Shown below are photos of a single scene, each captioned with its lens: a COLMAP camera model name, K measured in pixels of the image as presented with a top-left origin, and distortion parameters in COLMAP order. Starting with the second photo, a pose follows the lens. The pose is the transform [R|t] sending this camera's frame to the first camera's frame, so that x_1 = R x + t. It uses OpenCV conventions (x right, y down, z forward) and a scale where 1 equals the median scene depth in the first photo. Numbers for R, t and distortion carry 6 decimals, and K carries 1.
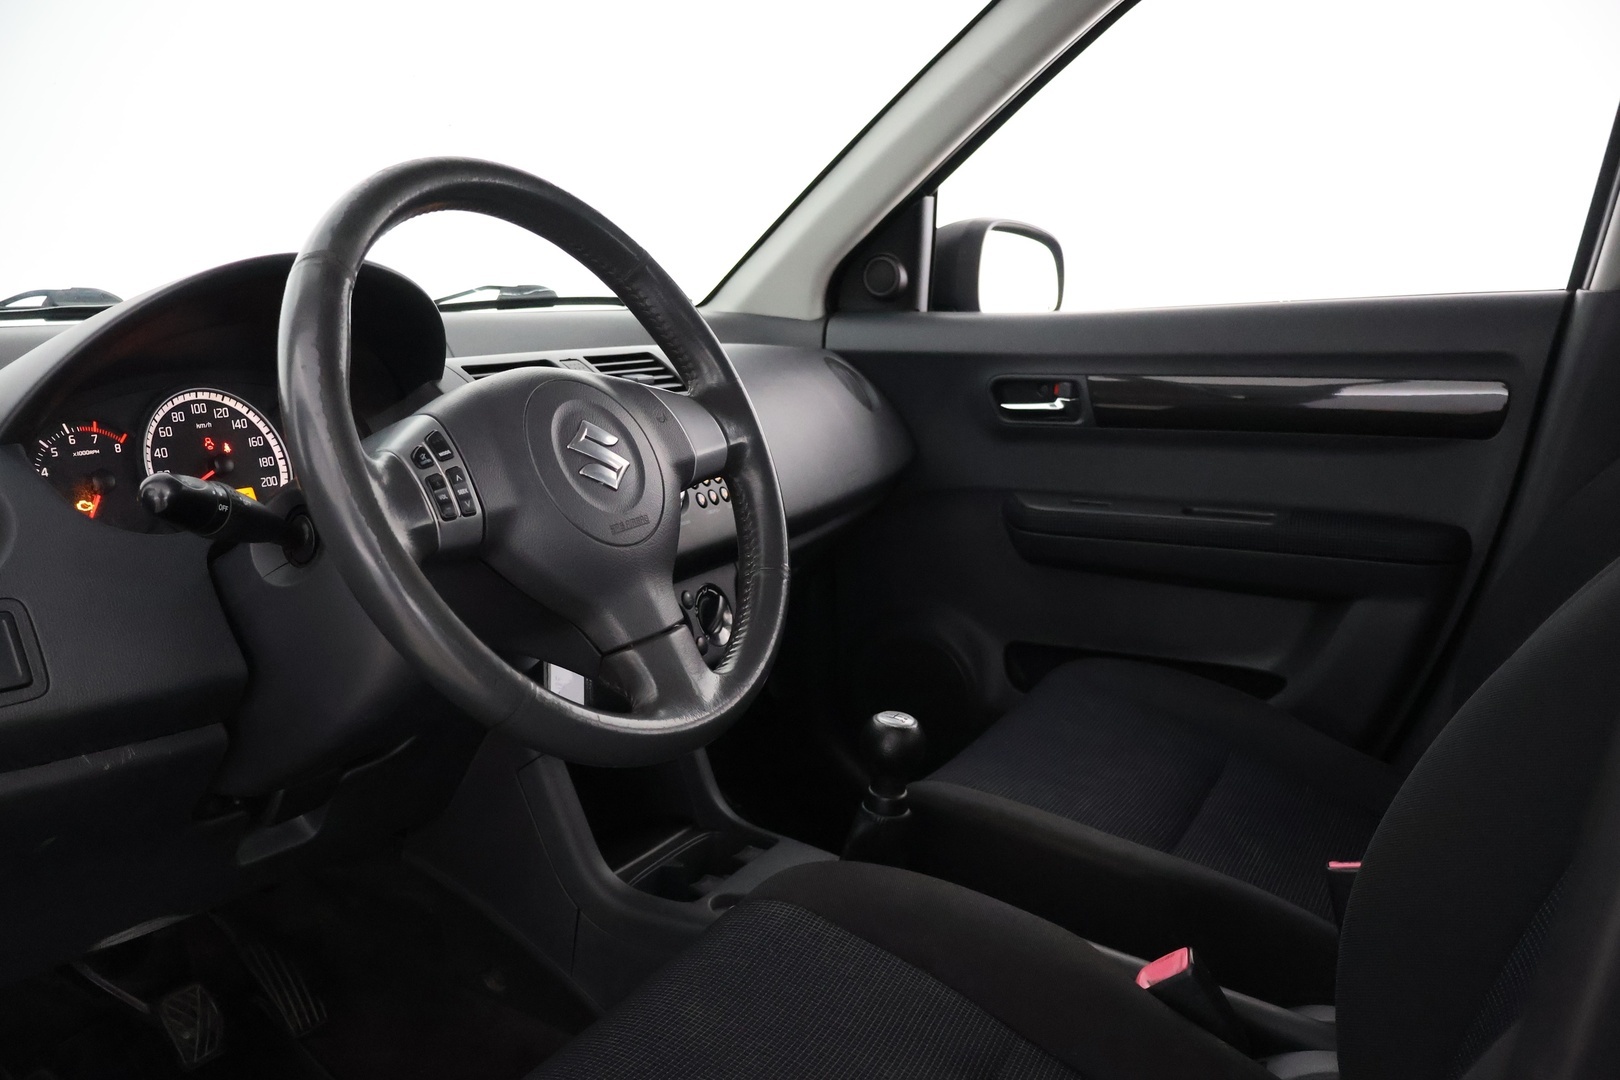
lens RADIAL K [[1357.5, 0, 814.6], [0, 1357.5, 537.4], [0, 0, 1]] dist [-0.017709, 0.016487]
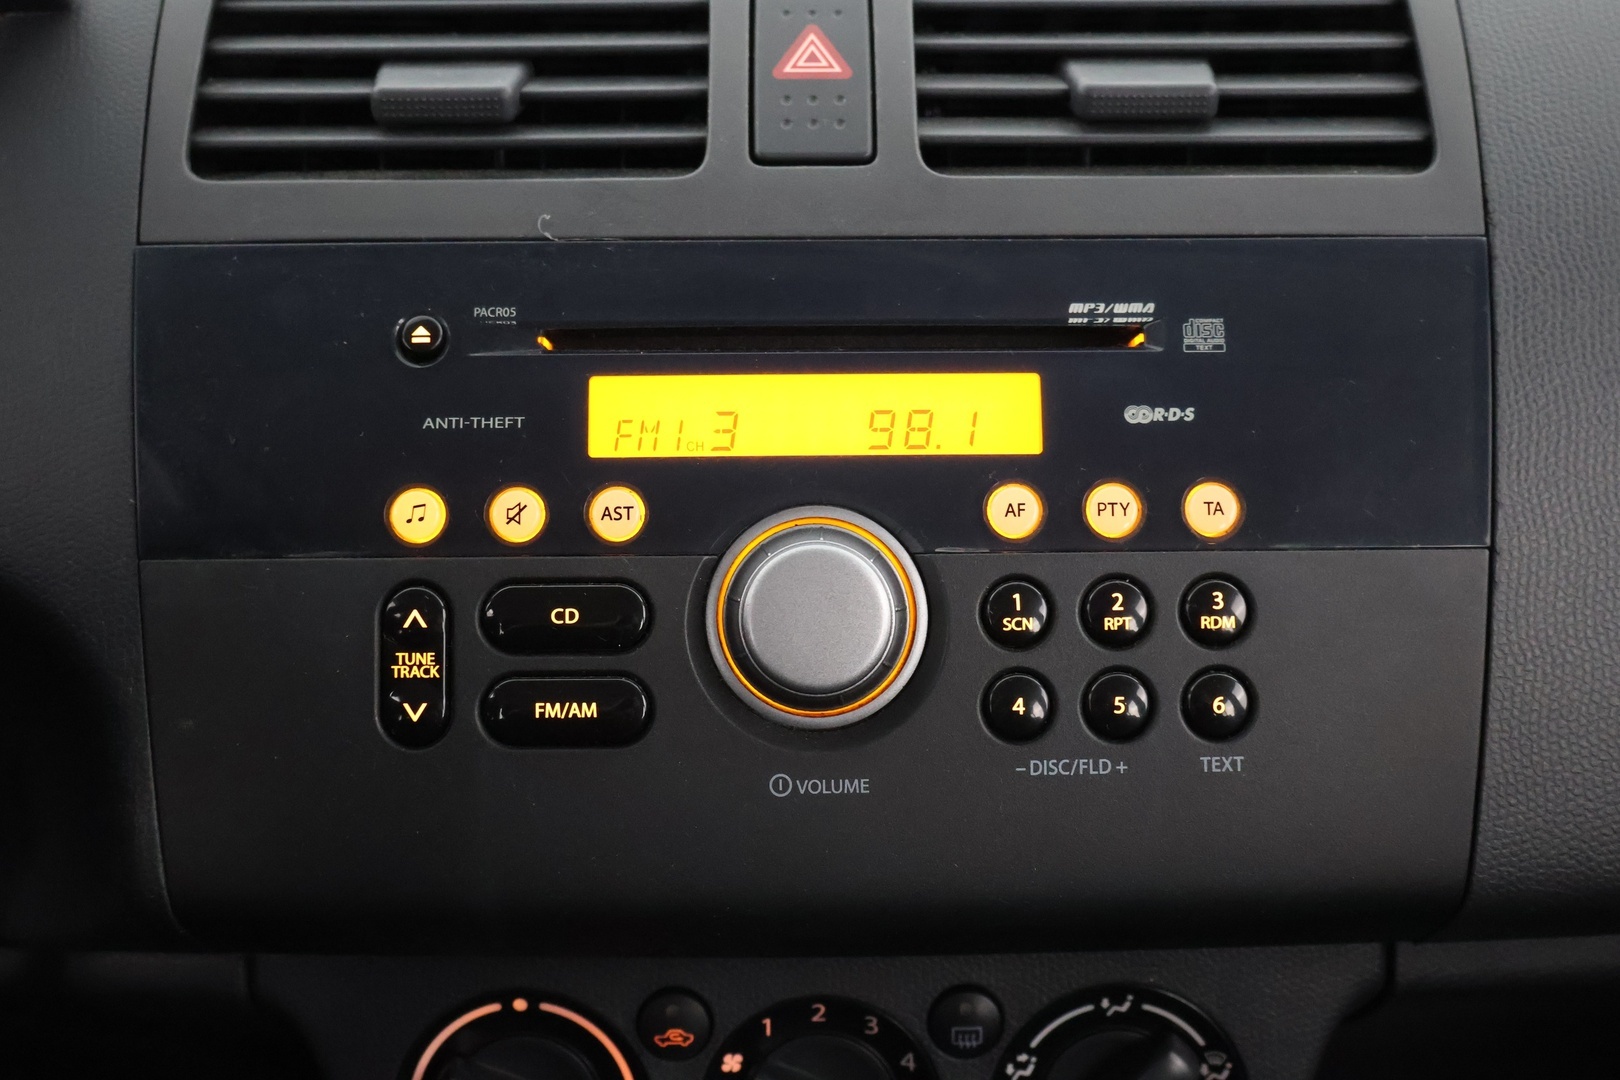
lens RADIAL K [[1927.5, 0, 807.4], [0, 1927.5, 538.0], [0, 0, 1]] dist [0.007850, 0.000000]
pose [[0.481982, 0.389826, -0.784684, 0.118326], [-0.159100, 0.919623, 0.359138, -0.138079], [0.861615, -0.048255, 0.505263, 0.691135]]
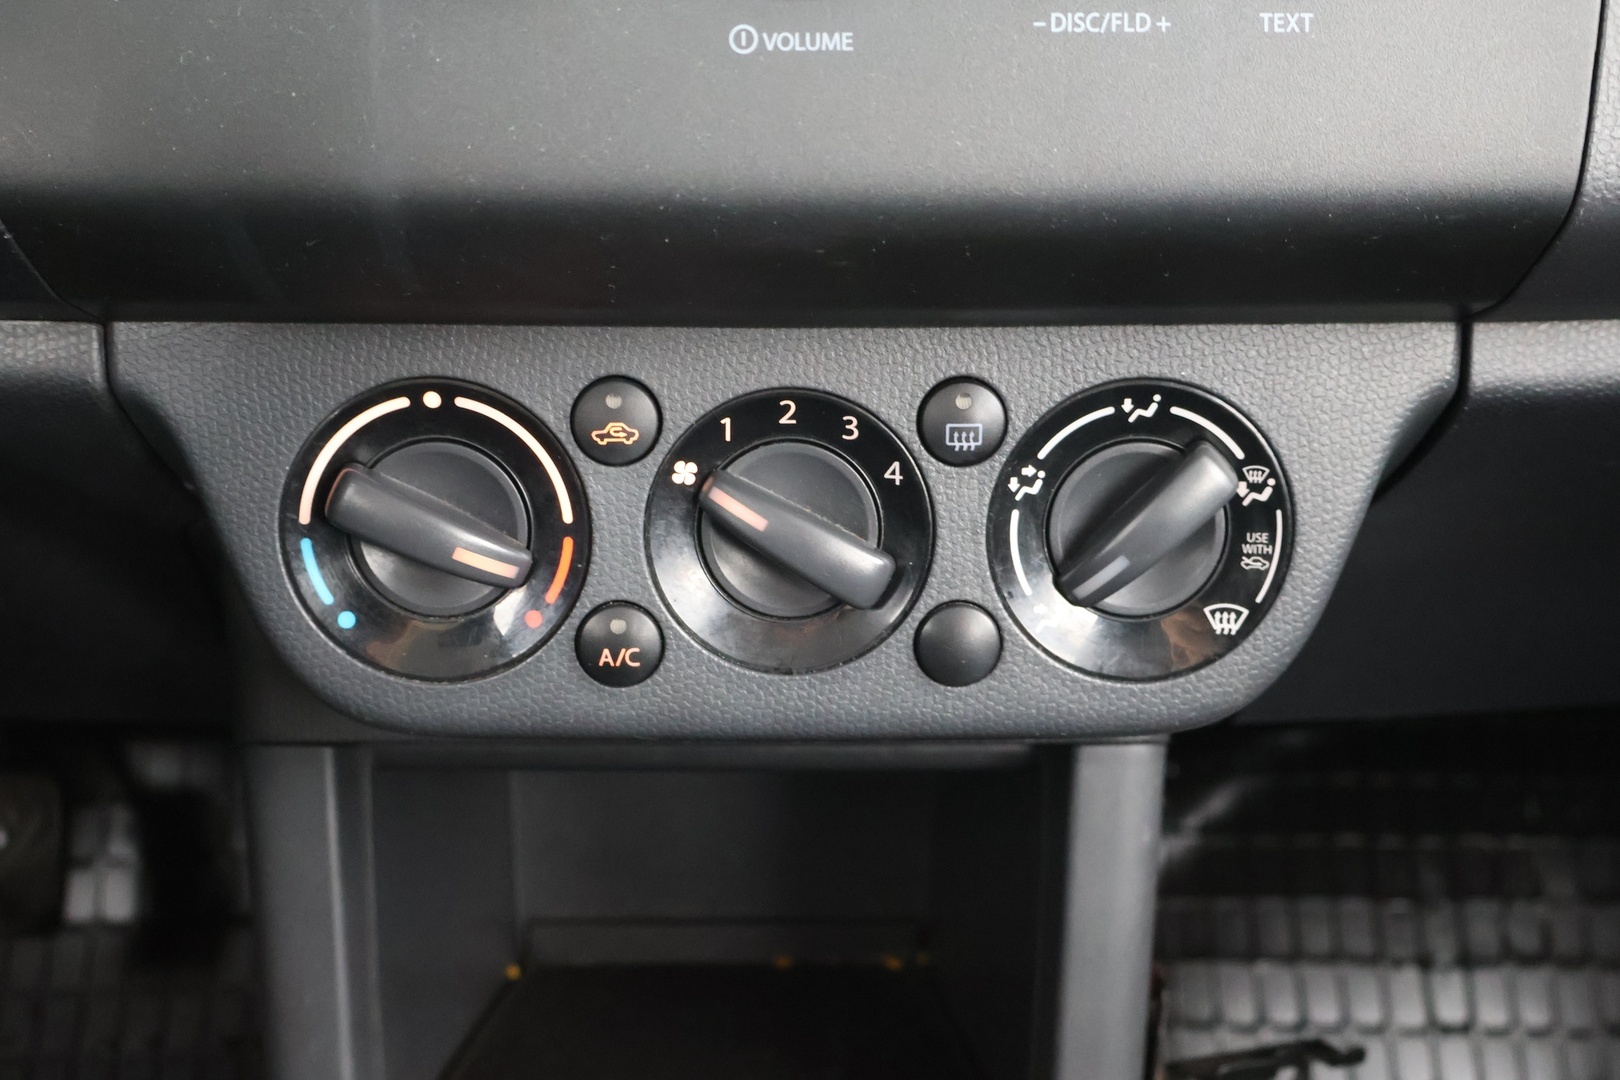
lens RADIAL K [[1927.5, 0, 805.4], [0, 1927.5, 537.4], [0, 0, 1]] dist [0.007850, 0.000000]
pose [[0.490795, 0.430121, -0.757704, 0.111610], [-0.171279, 0.900311, 0.400129, -0.046207], [0.854274, -0.066603, 0.515539, 0.712189]]
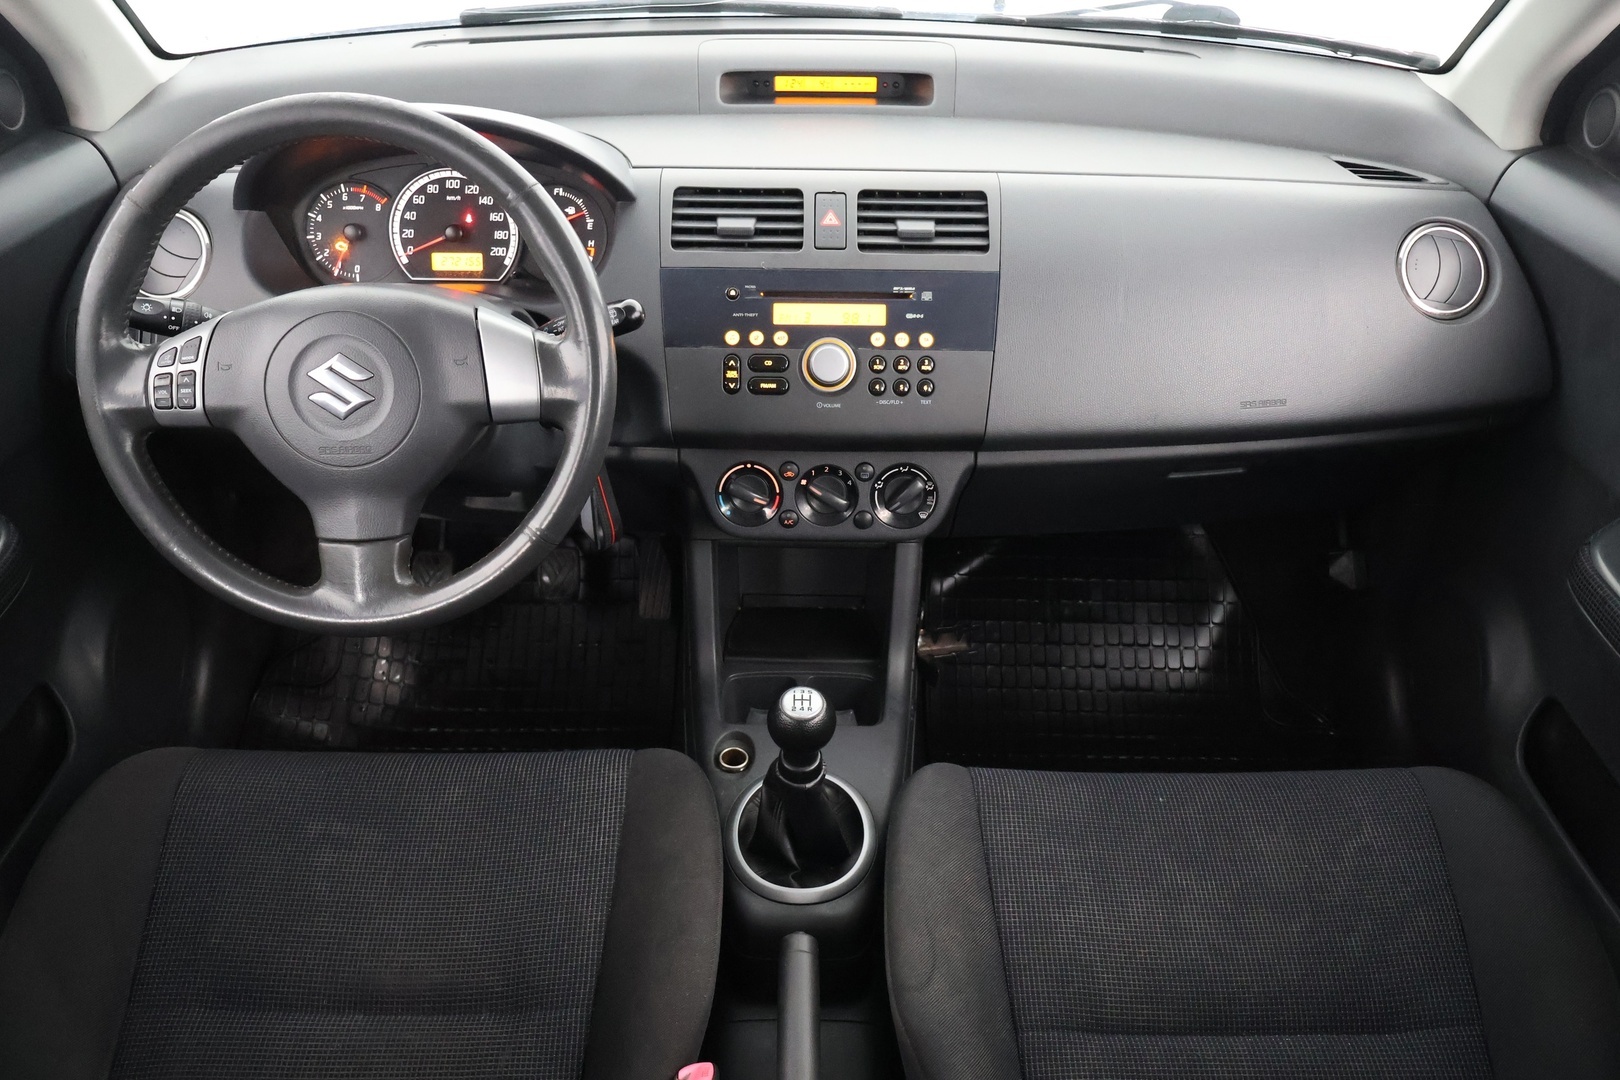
lens RADIAL K [[1357.5, 0, 805.3], [0, 1357.5, 533.1], [0, 0, 1]] dist [-0.017709, 0.016487]
pose [[0.473023, 0.510719, -0.717925, 0.521382], [-0.176076, 0.853211, 0.490947, -0.332403], [0.863277, -0.105820, 0.493514, 0.416508]]
